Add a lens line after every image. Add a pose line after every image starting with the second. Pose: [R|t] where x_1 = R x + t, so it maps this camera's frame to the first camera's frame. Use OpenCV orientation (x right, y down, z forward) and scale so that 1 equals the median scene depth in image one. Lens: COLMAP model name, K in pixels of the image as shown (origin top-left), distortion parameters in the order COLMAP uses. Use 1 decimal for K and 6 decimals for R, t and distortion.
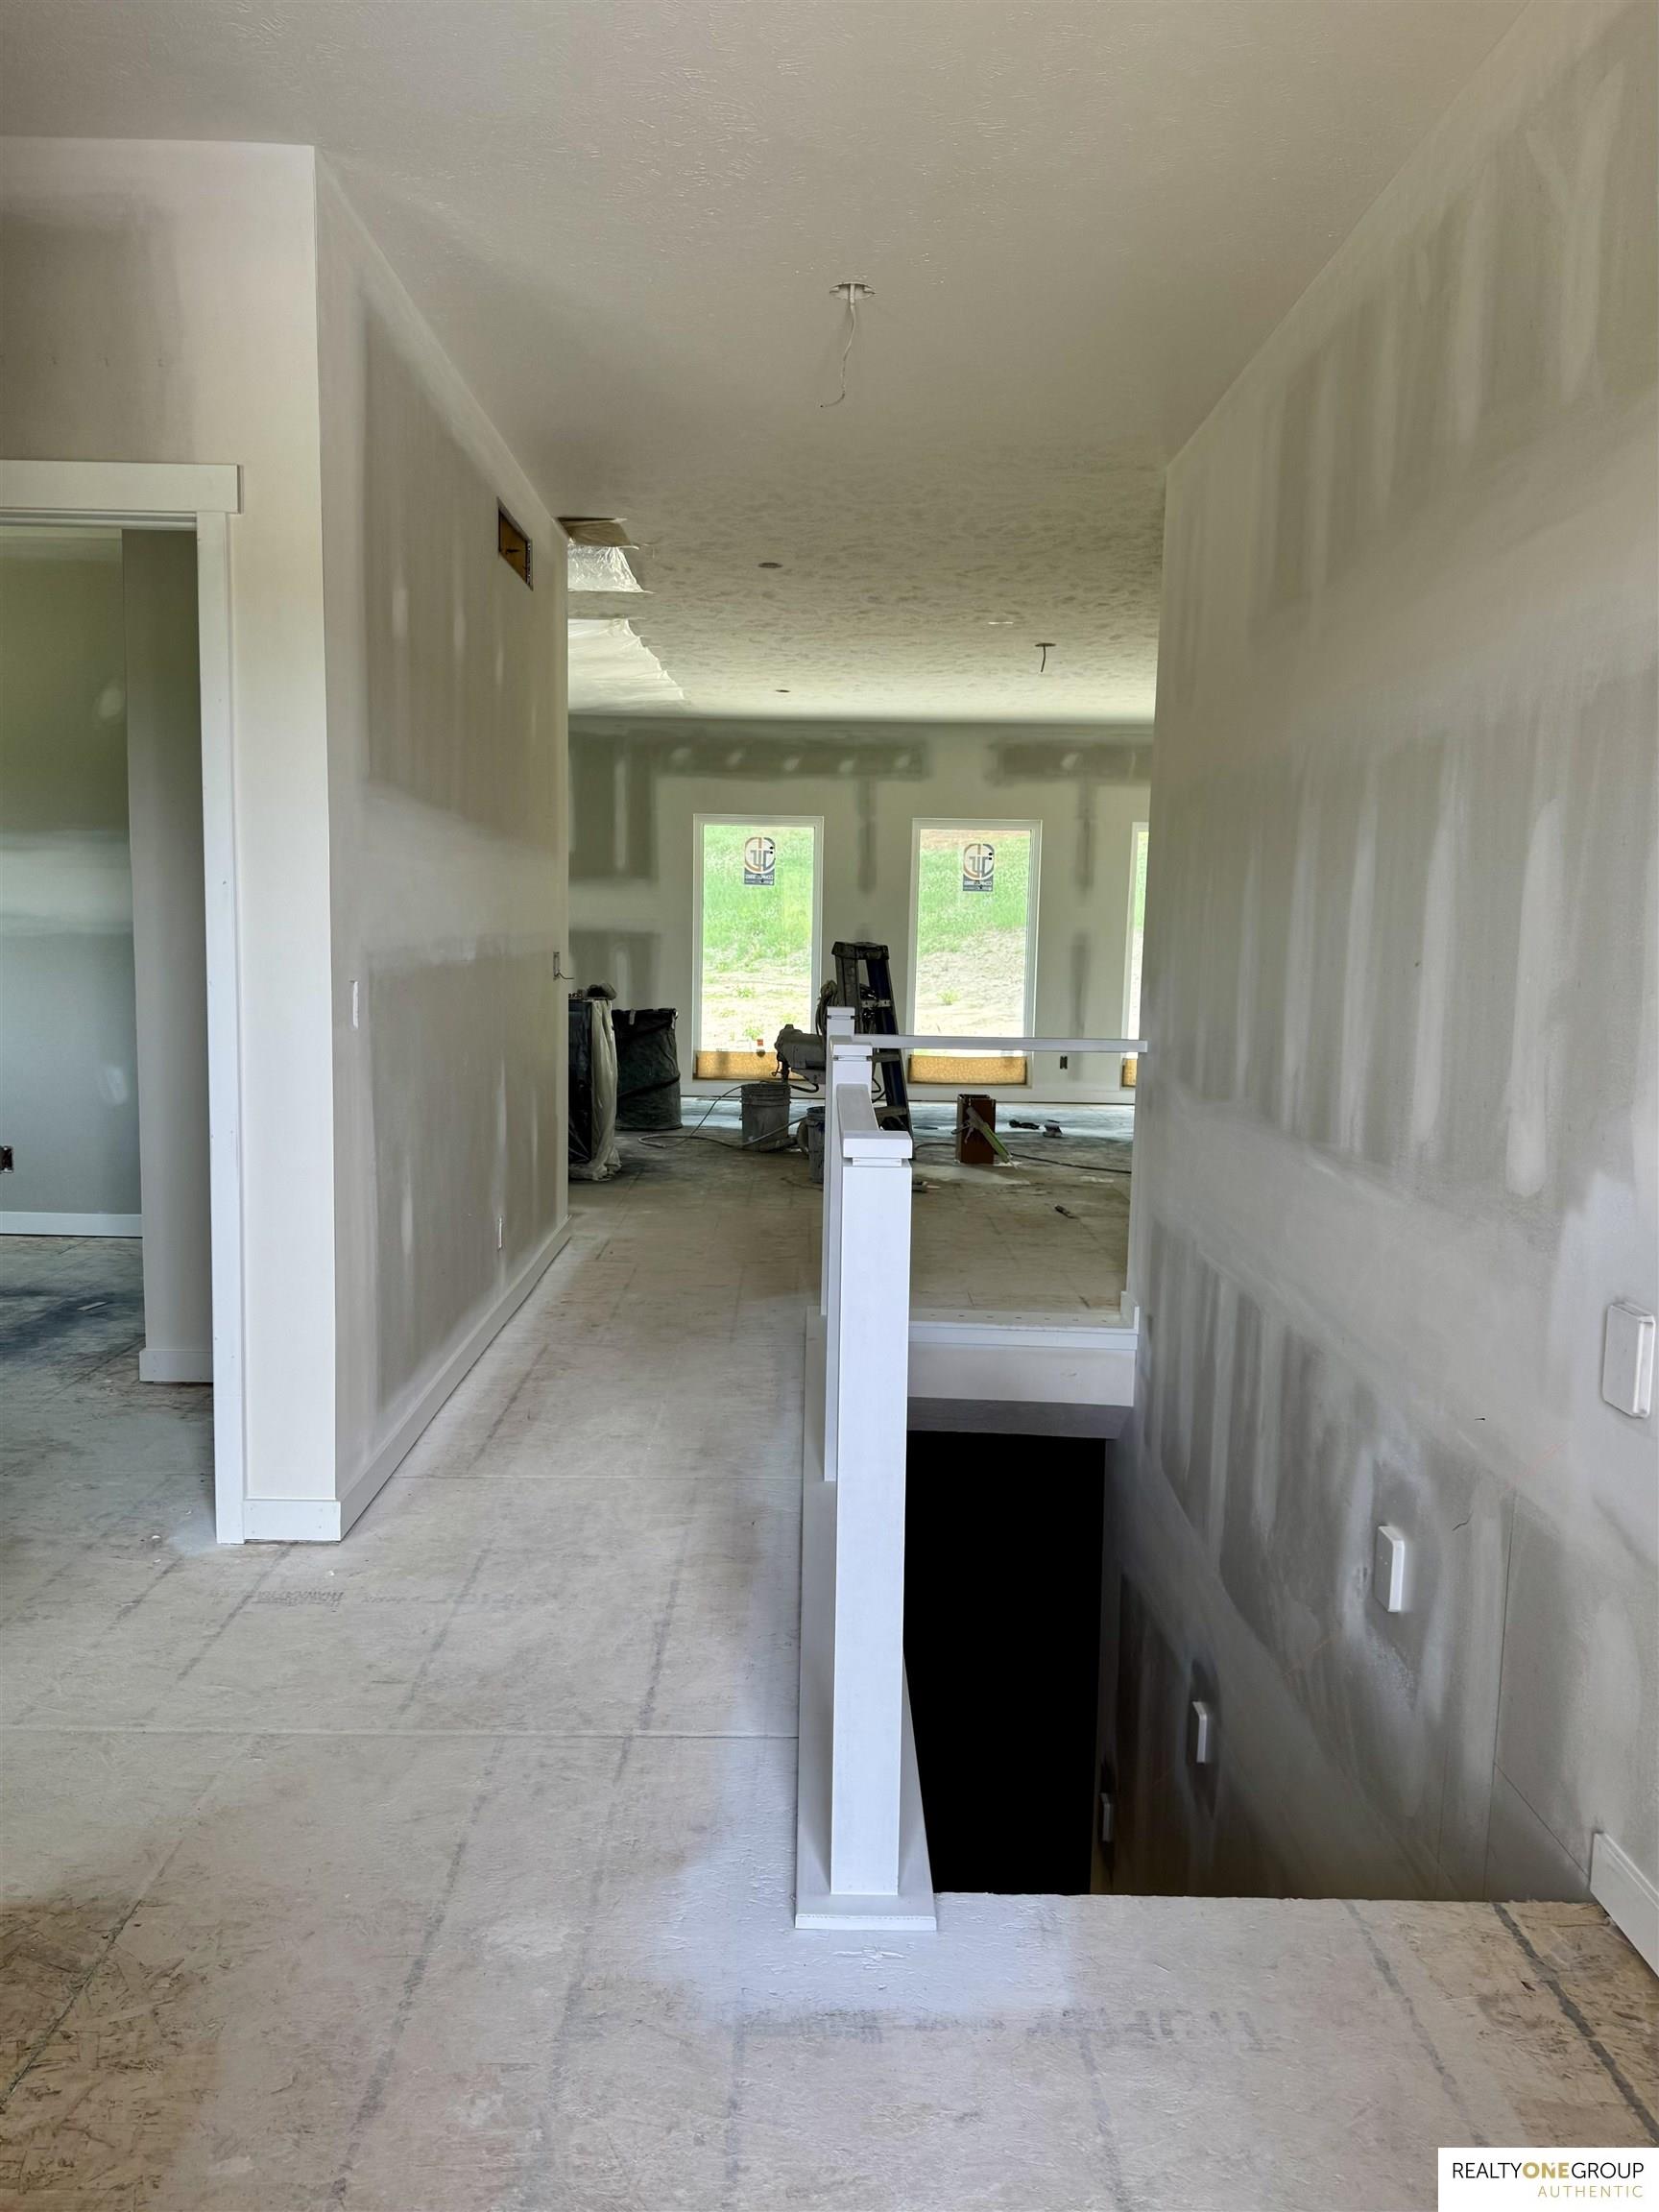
lens RADIAL K [[1544.1, 0, 840.5], [0, 1544.1, 1116.0], [0, 0, 1]] dist [0.170226, -0.340734]
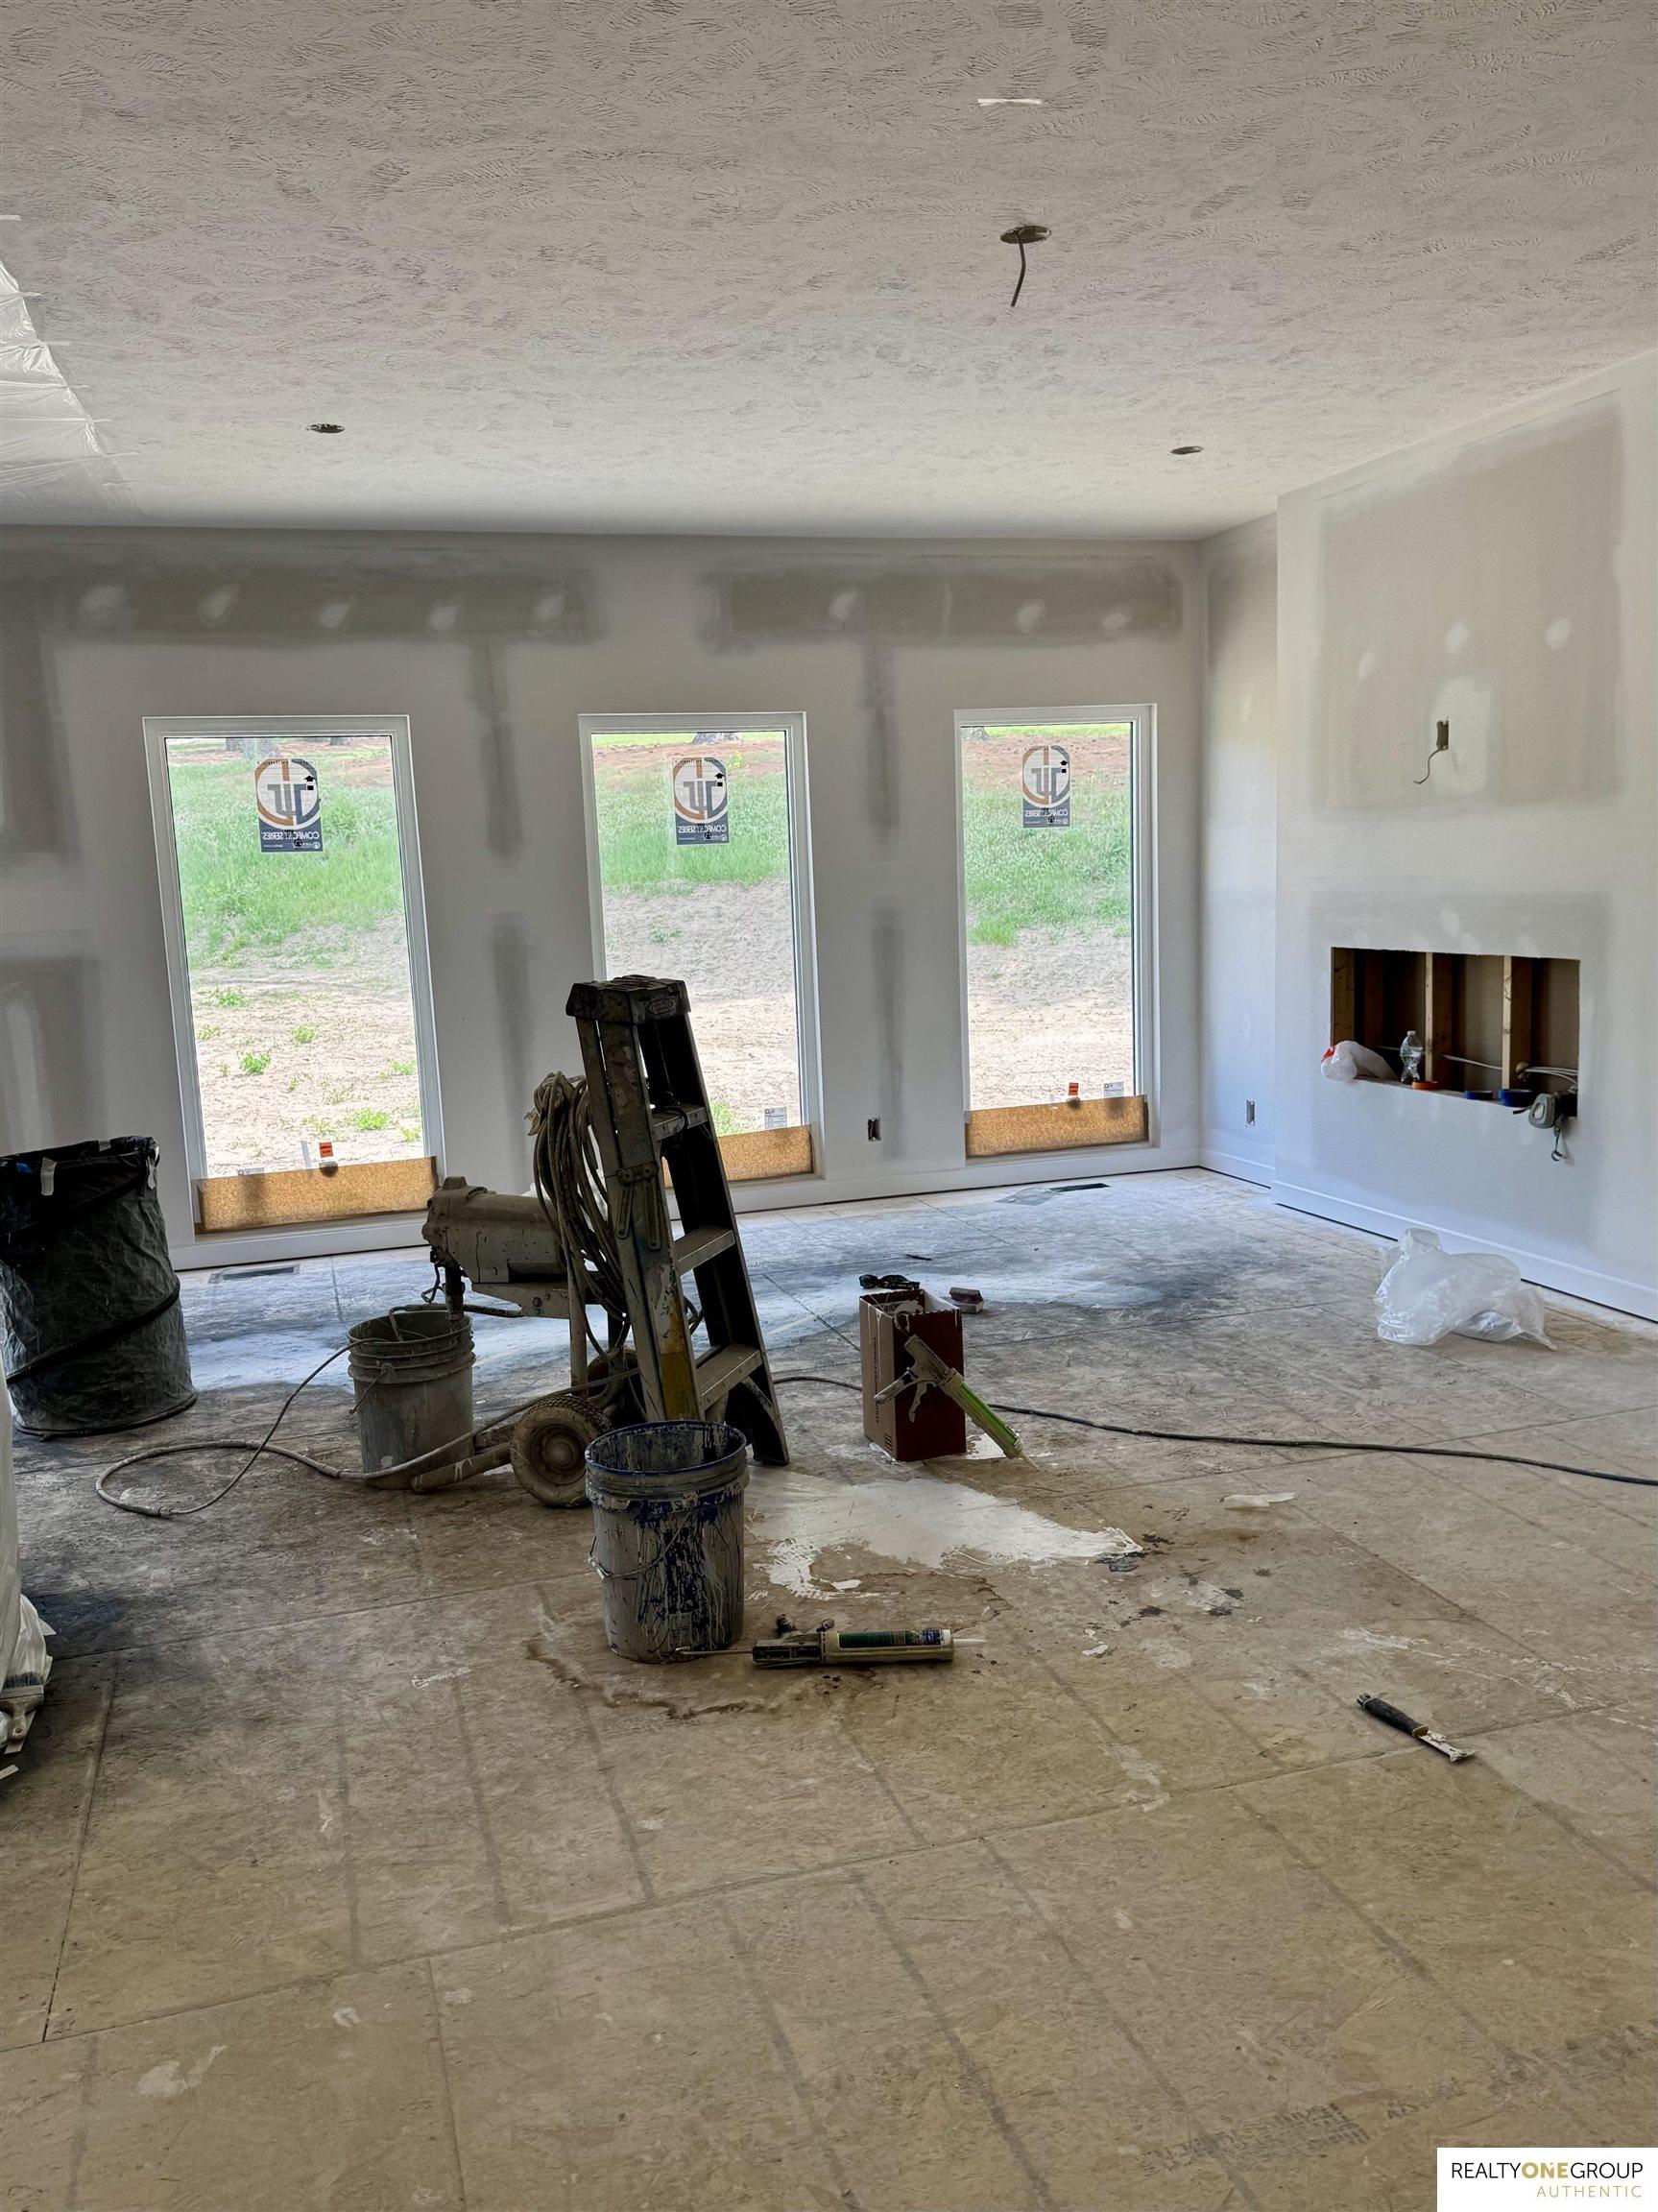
lens RADIAL K [[1590.7, 0, 781.4], [0, 1590.7, 1108.7], [0, 0, 1]] dist [0.063908, -0.061662]
pose [[0.956981, -0.099328, 0.272618, -0.051291], [0.092981, 0.995012, 0.036137, -0.068062], [-0.274848, -0.009235, 0.961443, 0.443677]]
